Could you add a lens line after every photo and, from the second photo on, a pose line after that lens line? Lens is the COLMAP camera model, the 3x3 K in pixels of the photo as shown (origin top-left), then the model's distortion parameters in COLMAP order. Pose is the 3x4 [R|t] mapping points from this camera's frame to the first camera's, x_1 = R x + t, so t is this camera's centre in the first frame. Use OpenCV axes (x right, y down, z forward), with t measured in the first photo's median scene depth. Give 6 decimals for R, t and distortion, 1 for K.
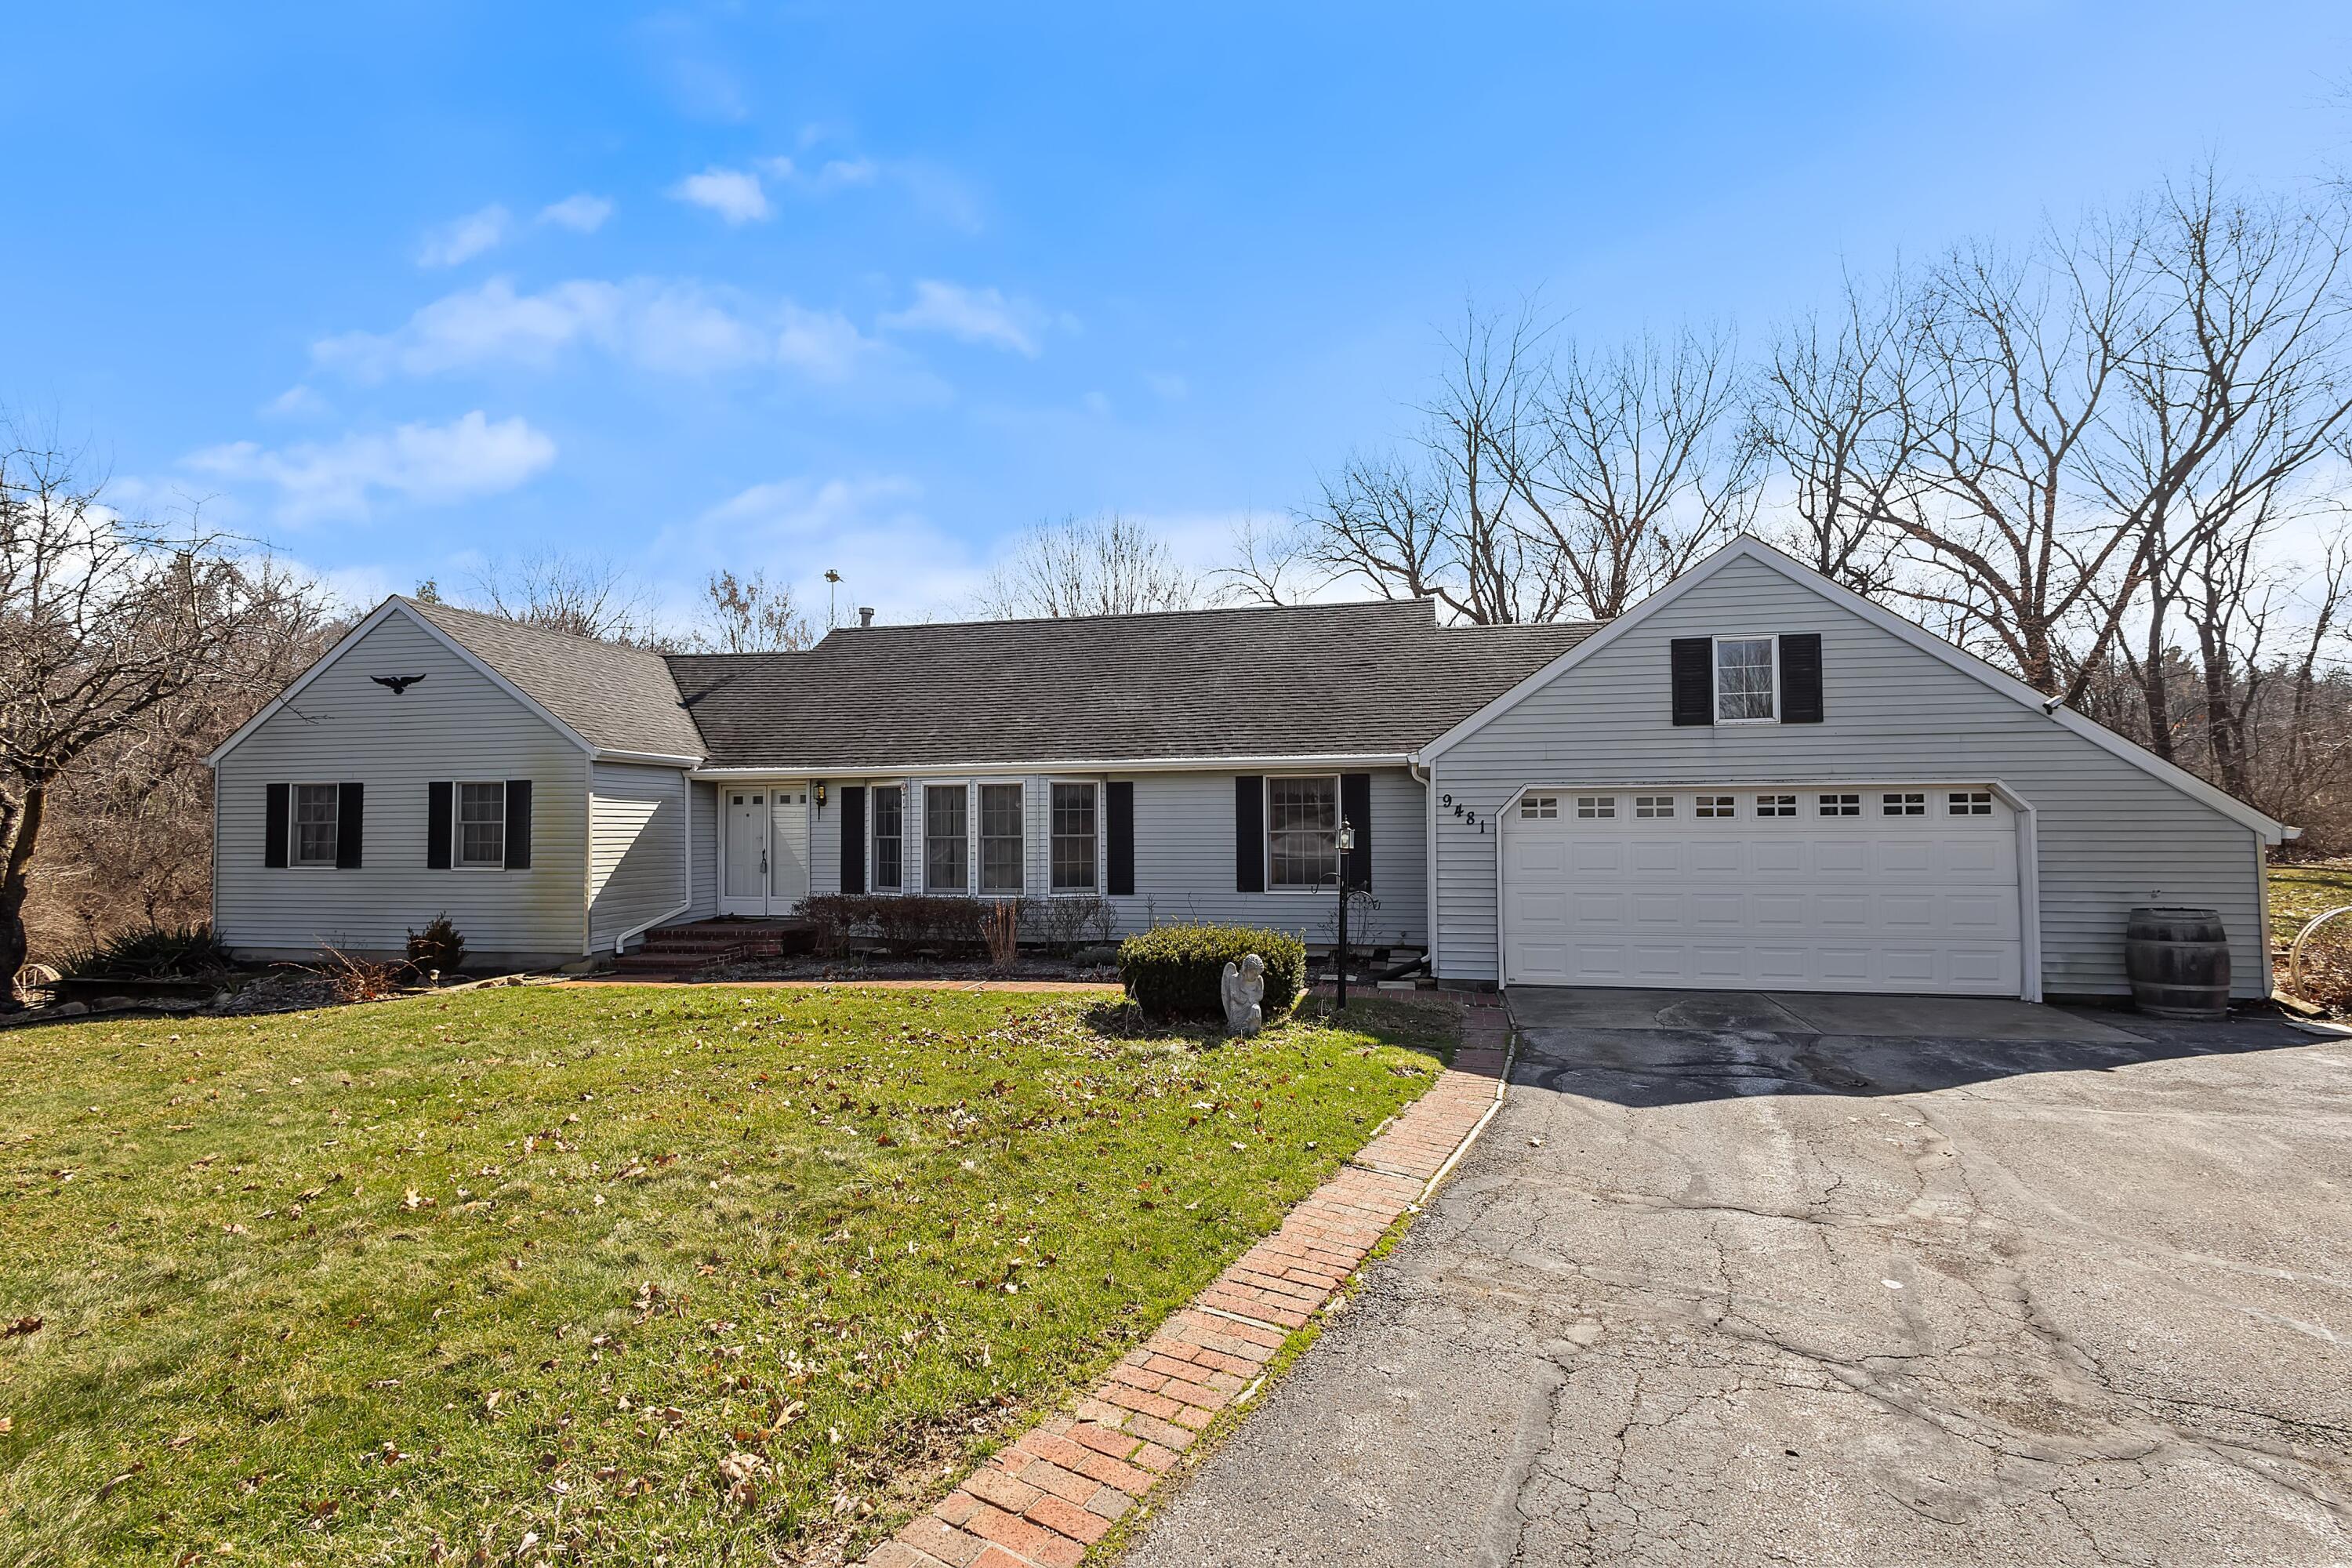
lens RADIAL K [[1071.7, 0, 1176.0], [0, 1071.7, 784.0], [0, 0, 1]] dist [0.005385, -0.004135]
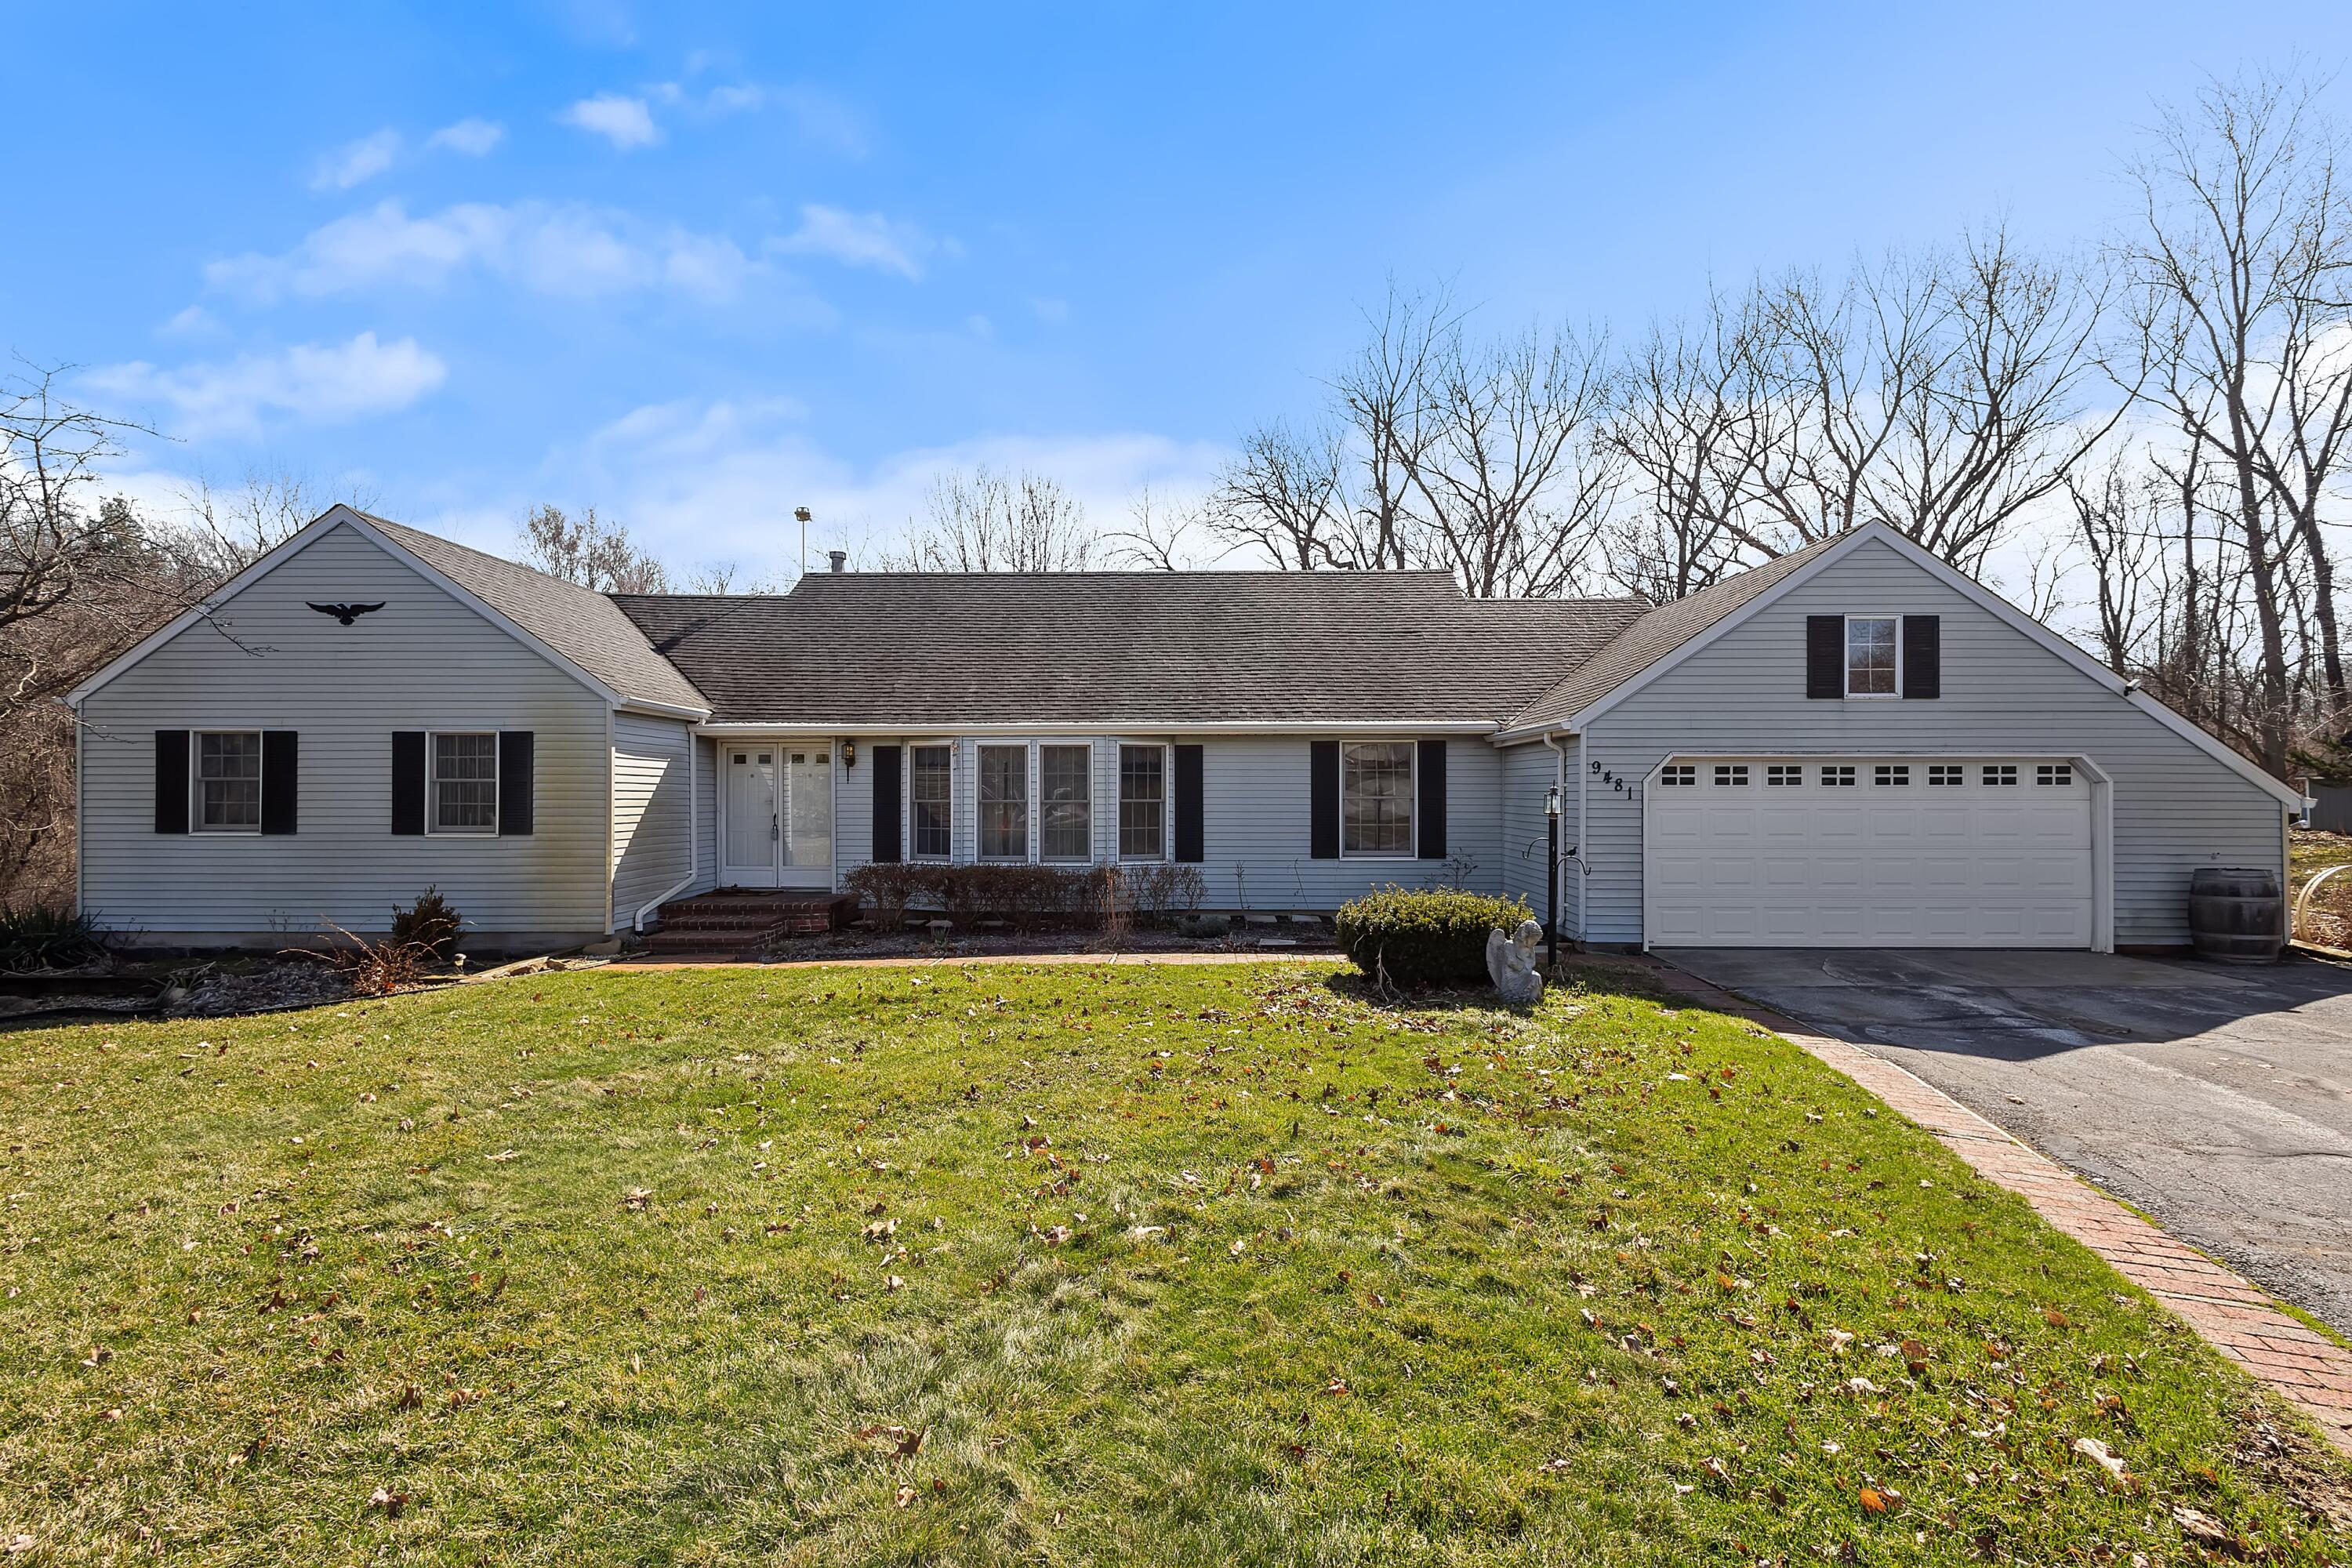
lens RADIAL K [[1065.6, 0, 1175.8], [0, 1065.6, 784.8], [0, 0, 1]] dist [0.005438, -0.004147]
pose [[0.981808, 0.009141, 0.189655, -0.259358], [-0.014684, 0.999504, 0.027842, 0.007819], [-0.189306, -0.030120, 0.981456, 0.066935]]
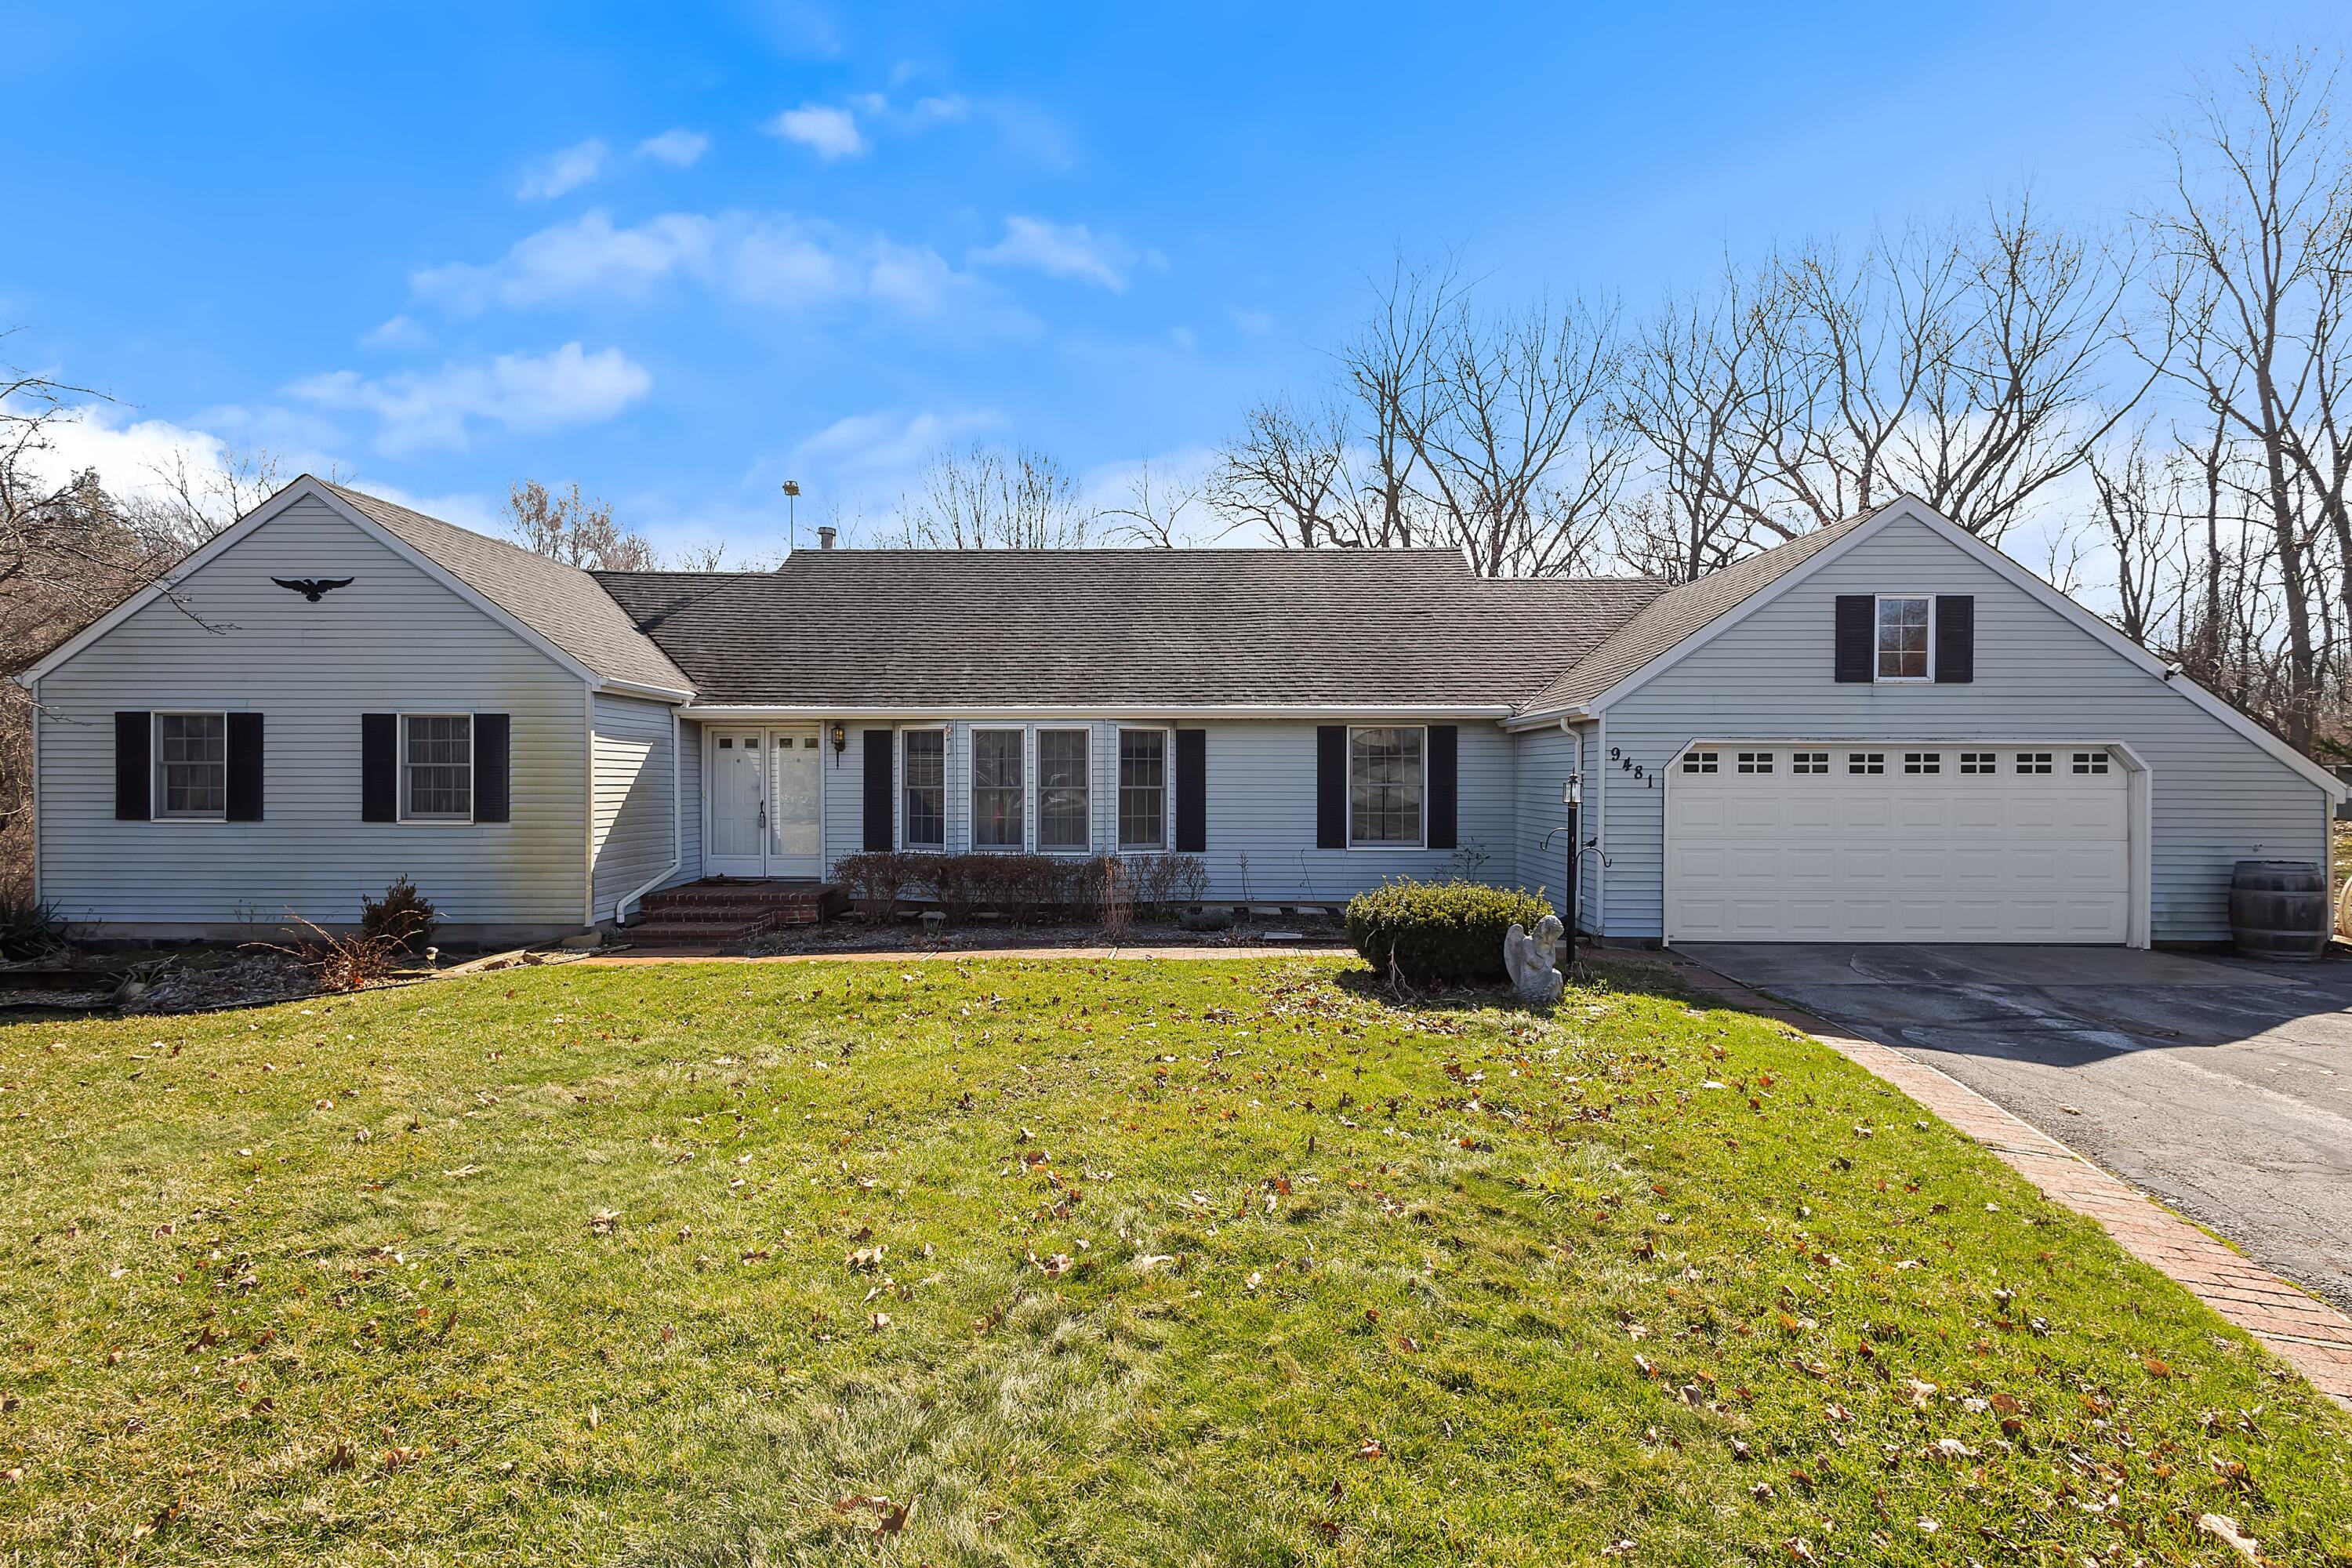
lens RADIAL K [[1080.7, 0, 1175.6], [0, 1080.7, 794.5], [0, 0, 1]] dist [0.001995, -0.001090]
pose [[0.981396, 0.006409, 0.191885, -0.258639], [-0.016561, 0.998543, 0.051350, 0.006622], [-0.191276, -0.053572, 0.980073, 0.088042]]
